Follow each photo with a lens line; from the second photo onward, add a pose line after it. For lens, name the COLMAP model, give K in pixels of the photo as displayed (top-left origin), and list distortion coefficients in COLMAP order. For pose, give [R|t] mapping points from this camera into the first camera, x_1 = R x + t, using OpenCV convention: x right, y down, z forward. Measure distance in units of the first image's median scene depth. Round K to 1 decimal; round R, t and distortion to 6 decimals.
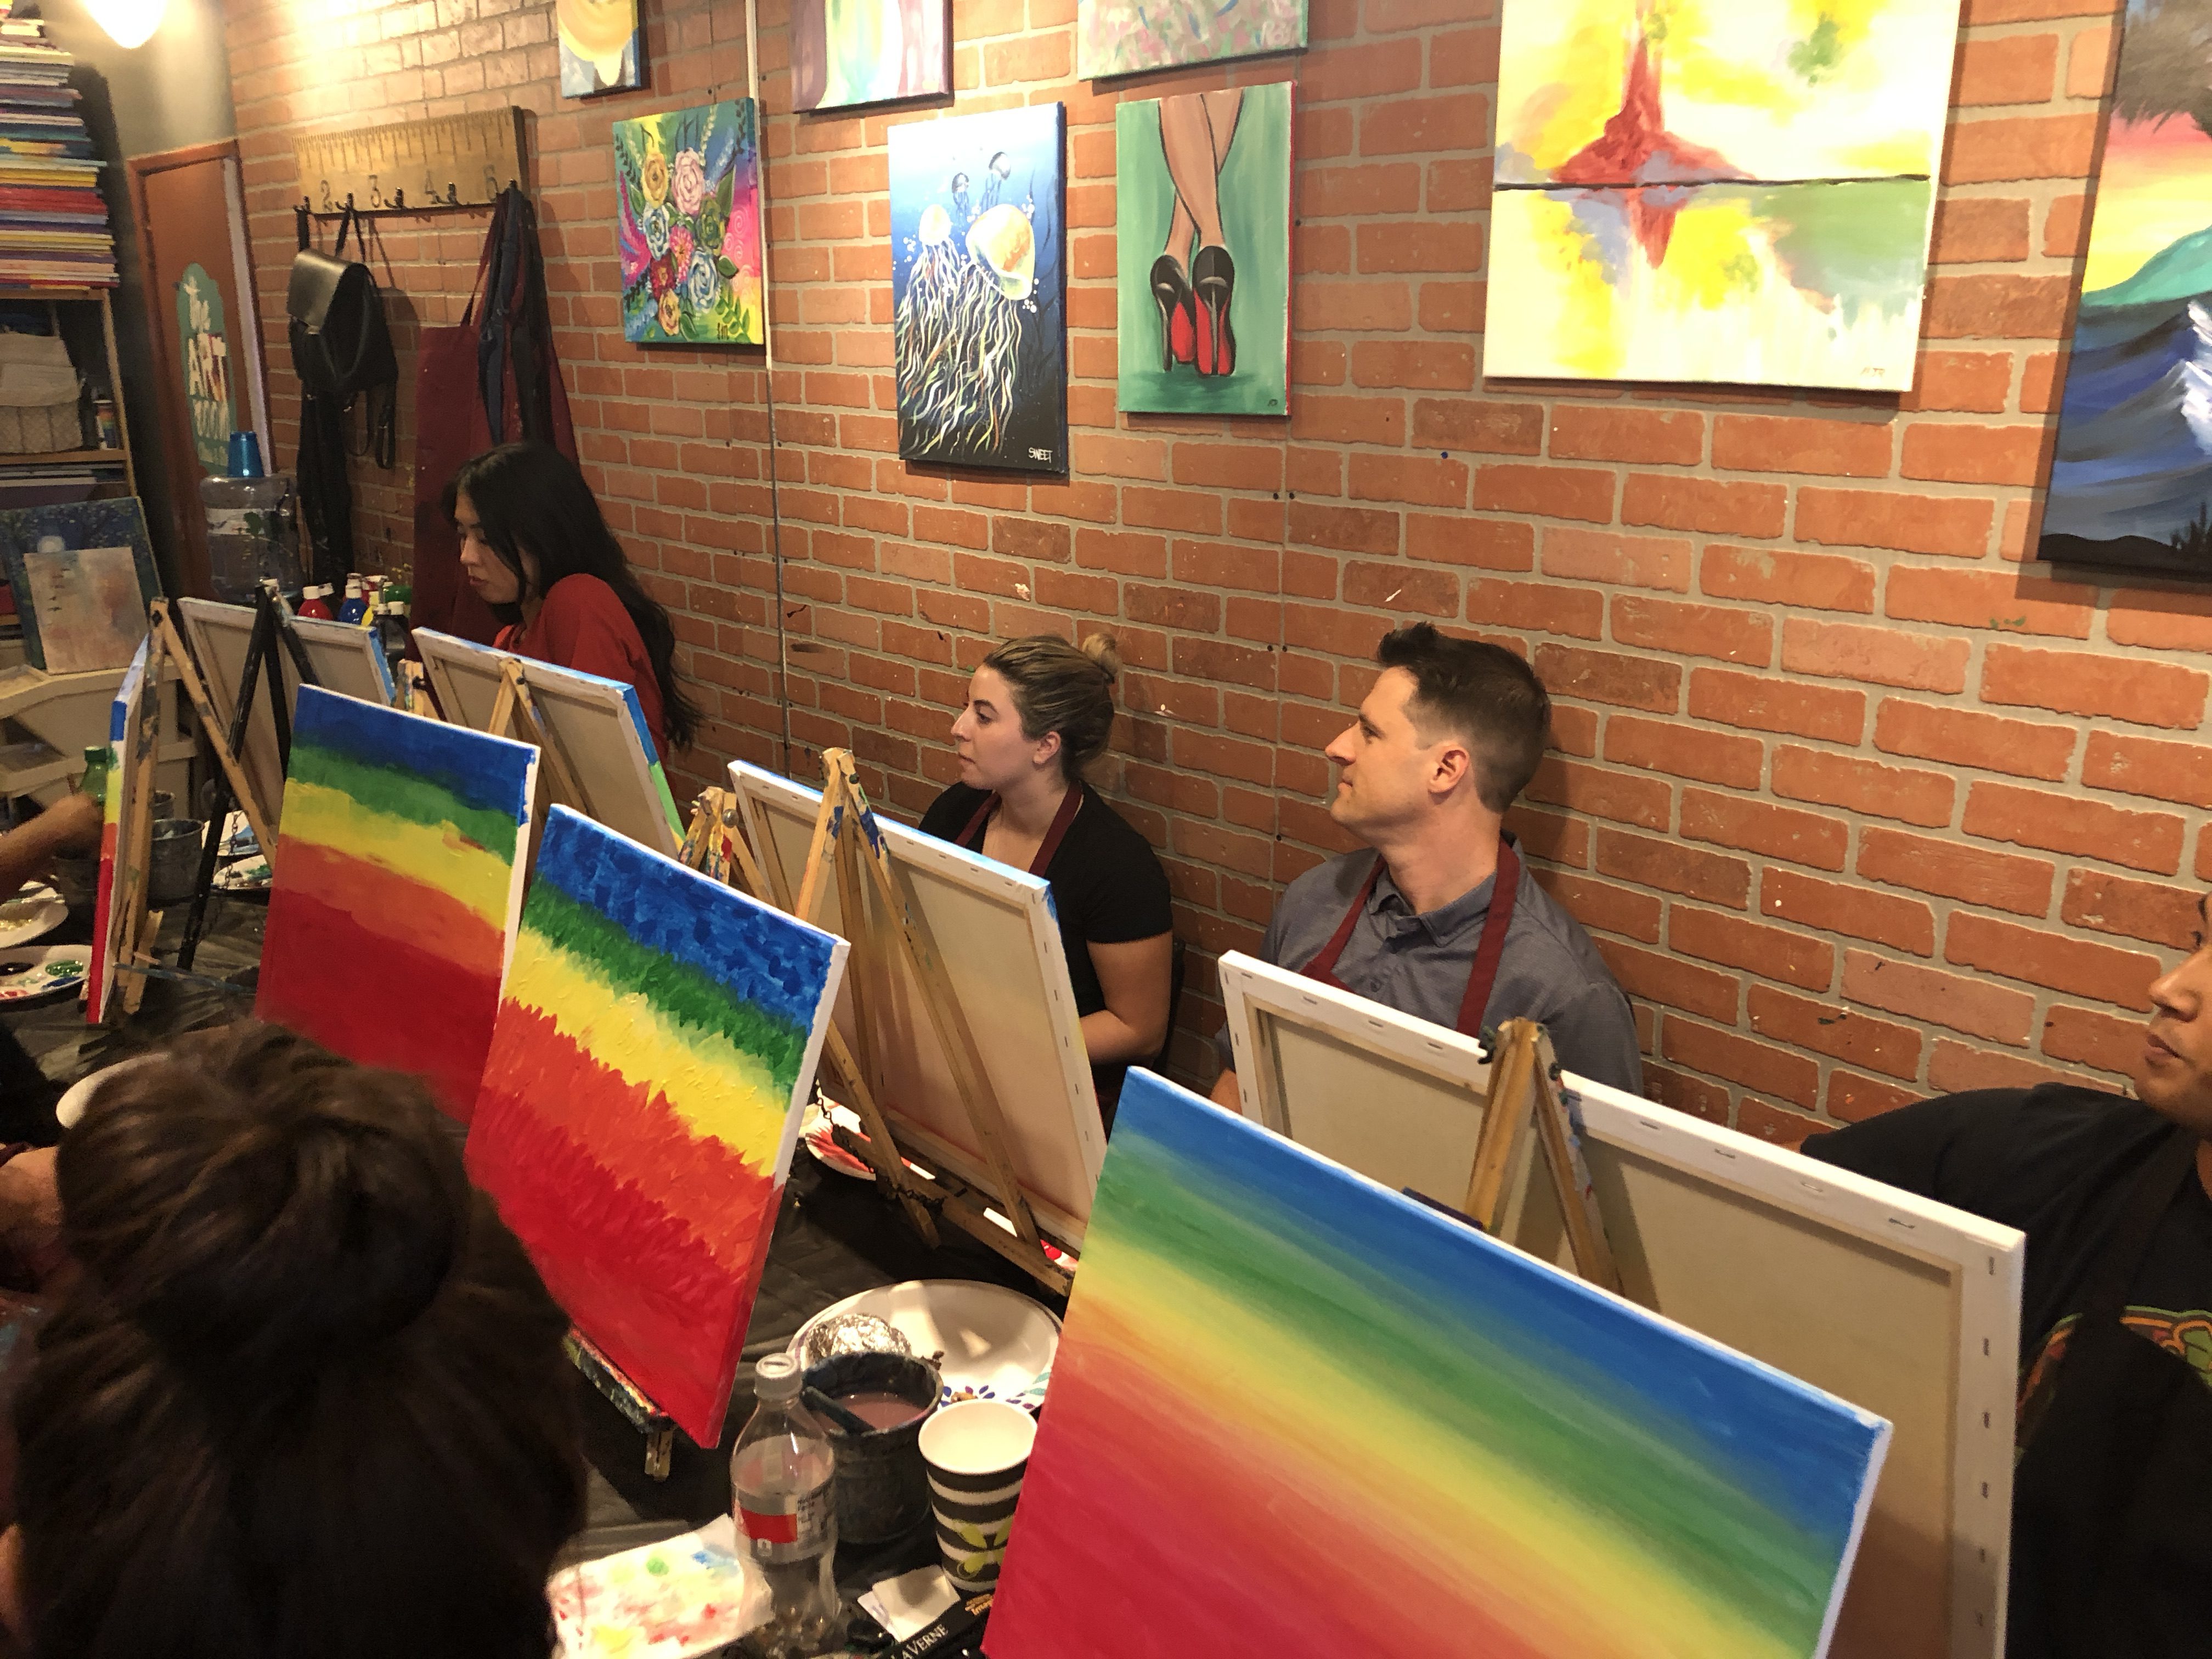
lens RADIAL K [[1835.3, 0, 1085.7], [0, 1835.3, 834.2], [0, 0, 1]] dist [0.049585, -0.051562]
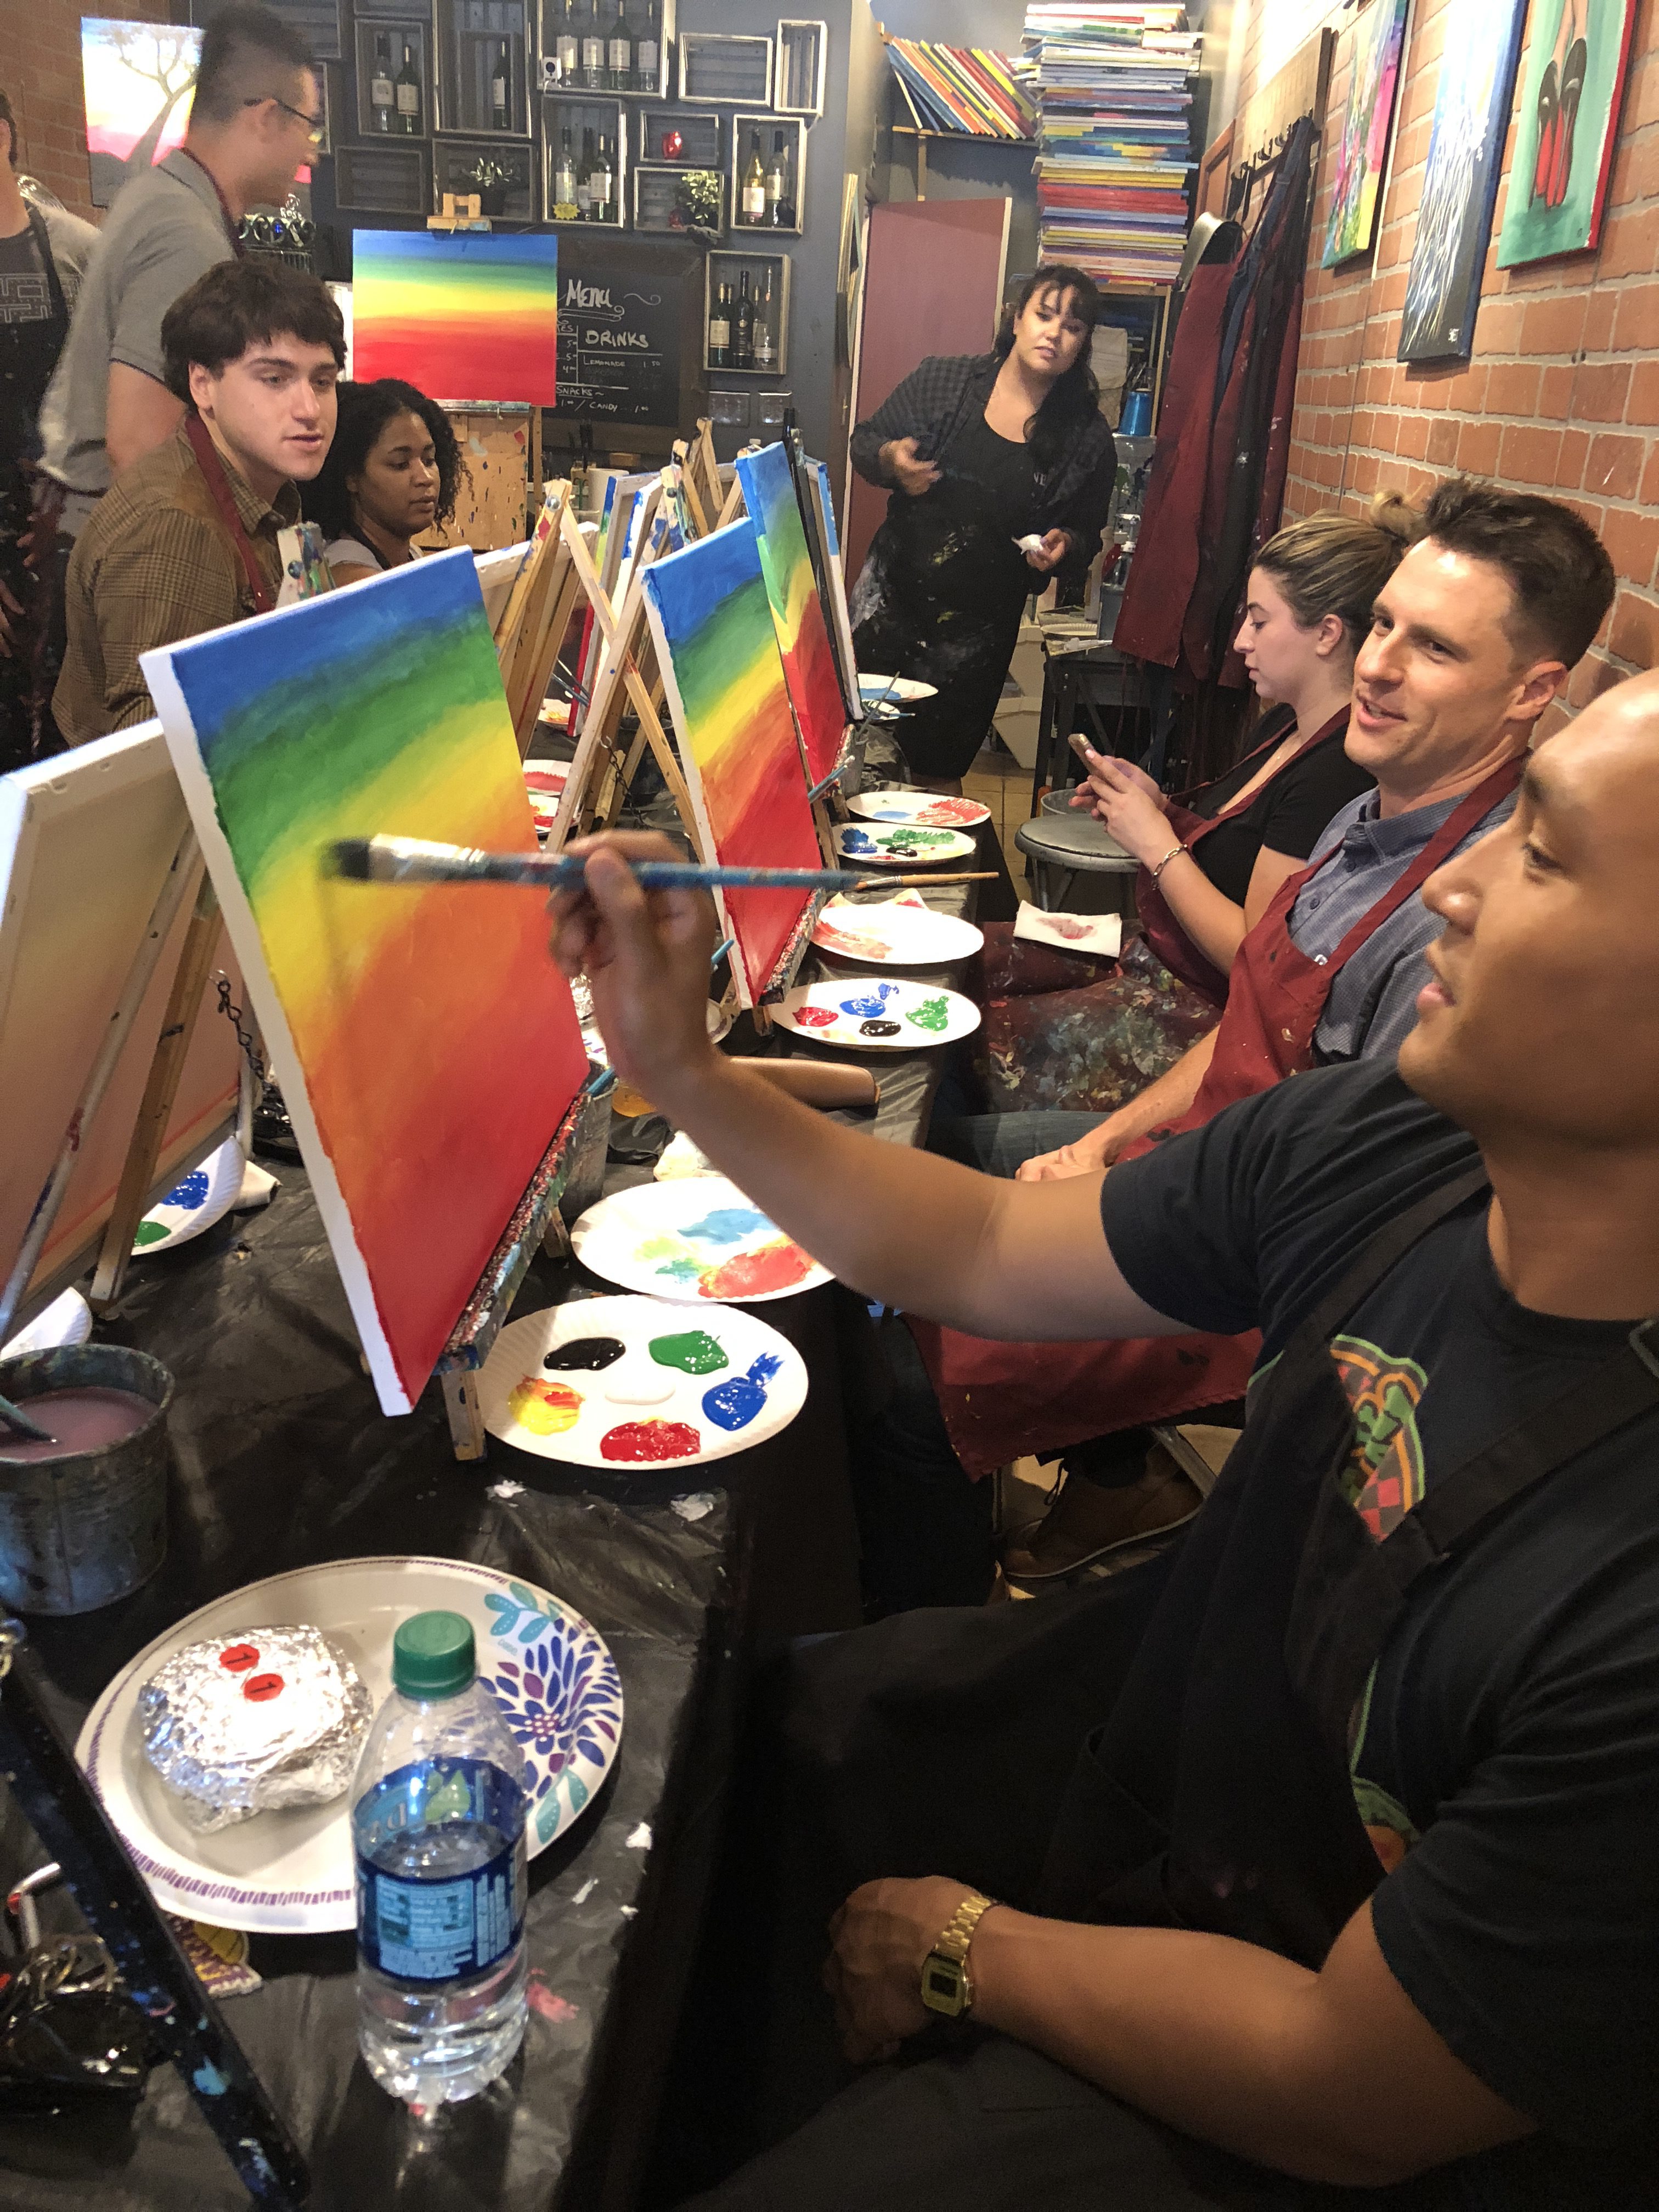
lens RADIAL K [[1833.9, 0, 829.5], [0, 1833.9, 1106.0], [0, 0, 1]] dist [0.018695, 0.006282]
pose [[0.687435, 0.302192, -0.660389, 0.507734], [-0.247029, 0.952394, 0.178668, 0.064451], [0.682943, 0.040313, 0.729359, 0.192081]]
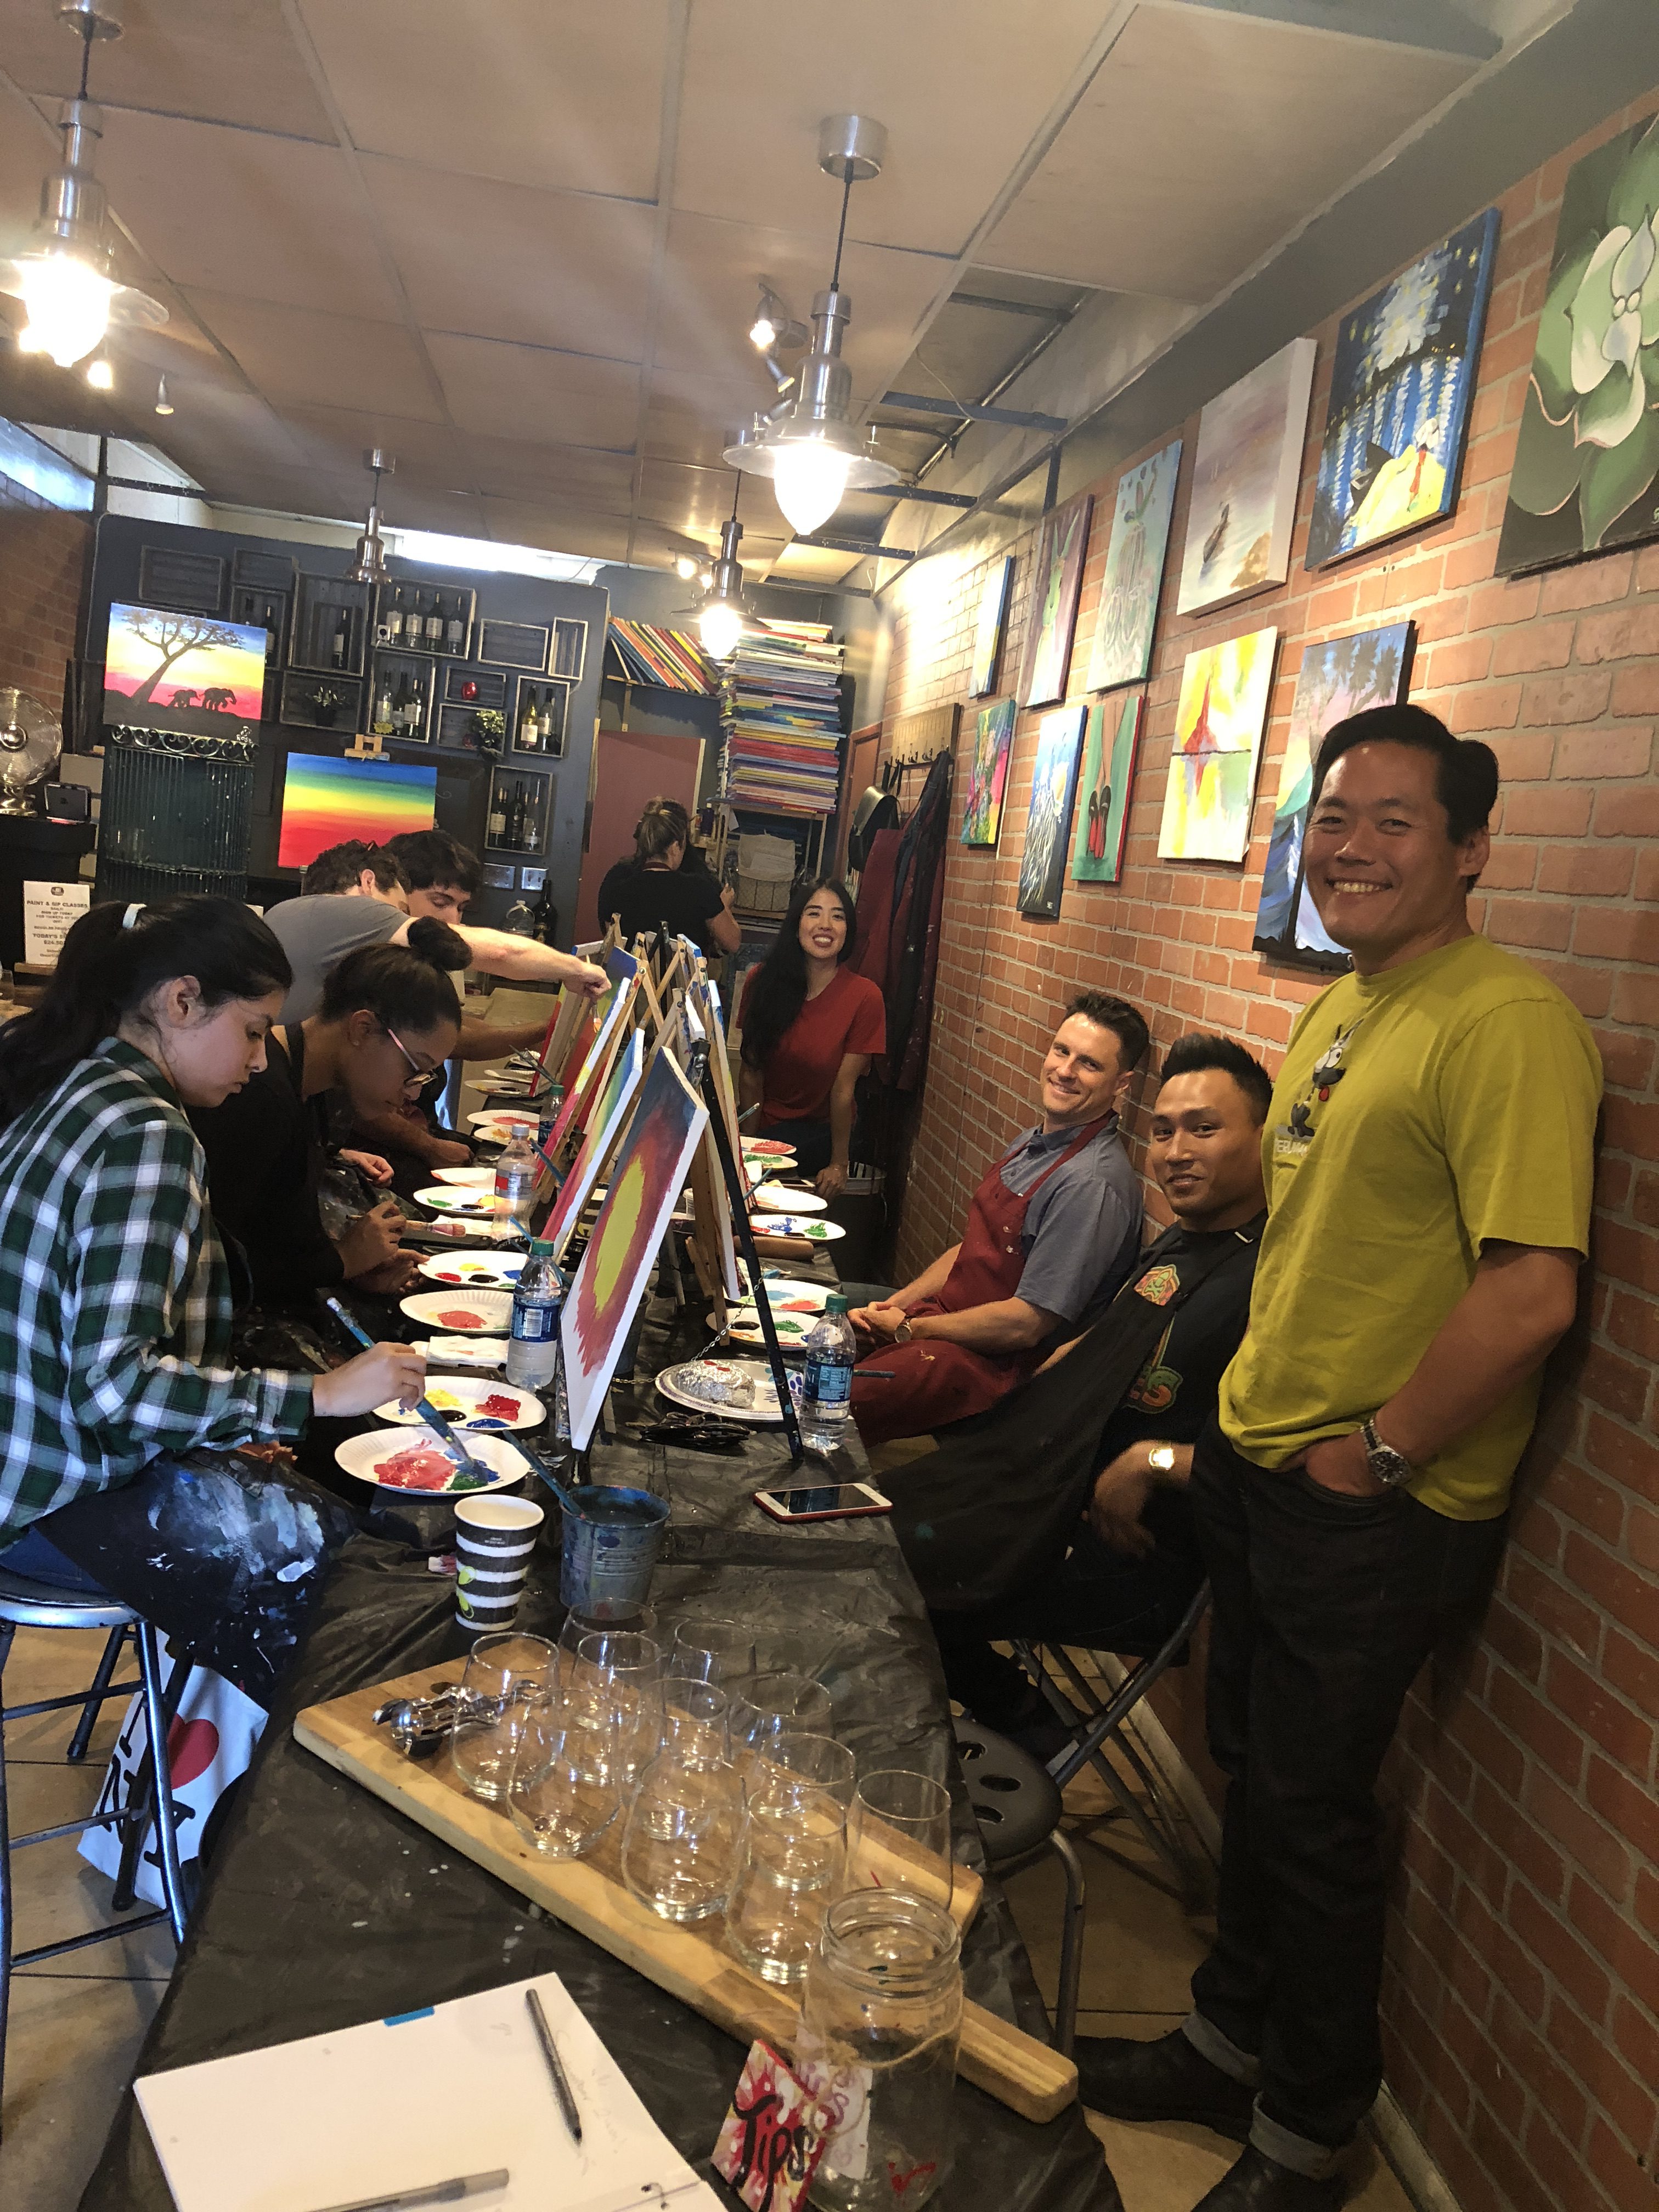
lens RADIAL K [[1823.8, 0, 830.0], [0, 1823.8, 1134.5], [0, 0, 1]] dist [0.052440, -0.092992]
pose [[0.820502, 0.184140, -0.541173, 0.819361], [-0.269978, 0.959289, -0.082920, 0.201169], [0.503873, 0.214141, 0.836813, -0.480507]]
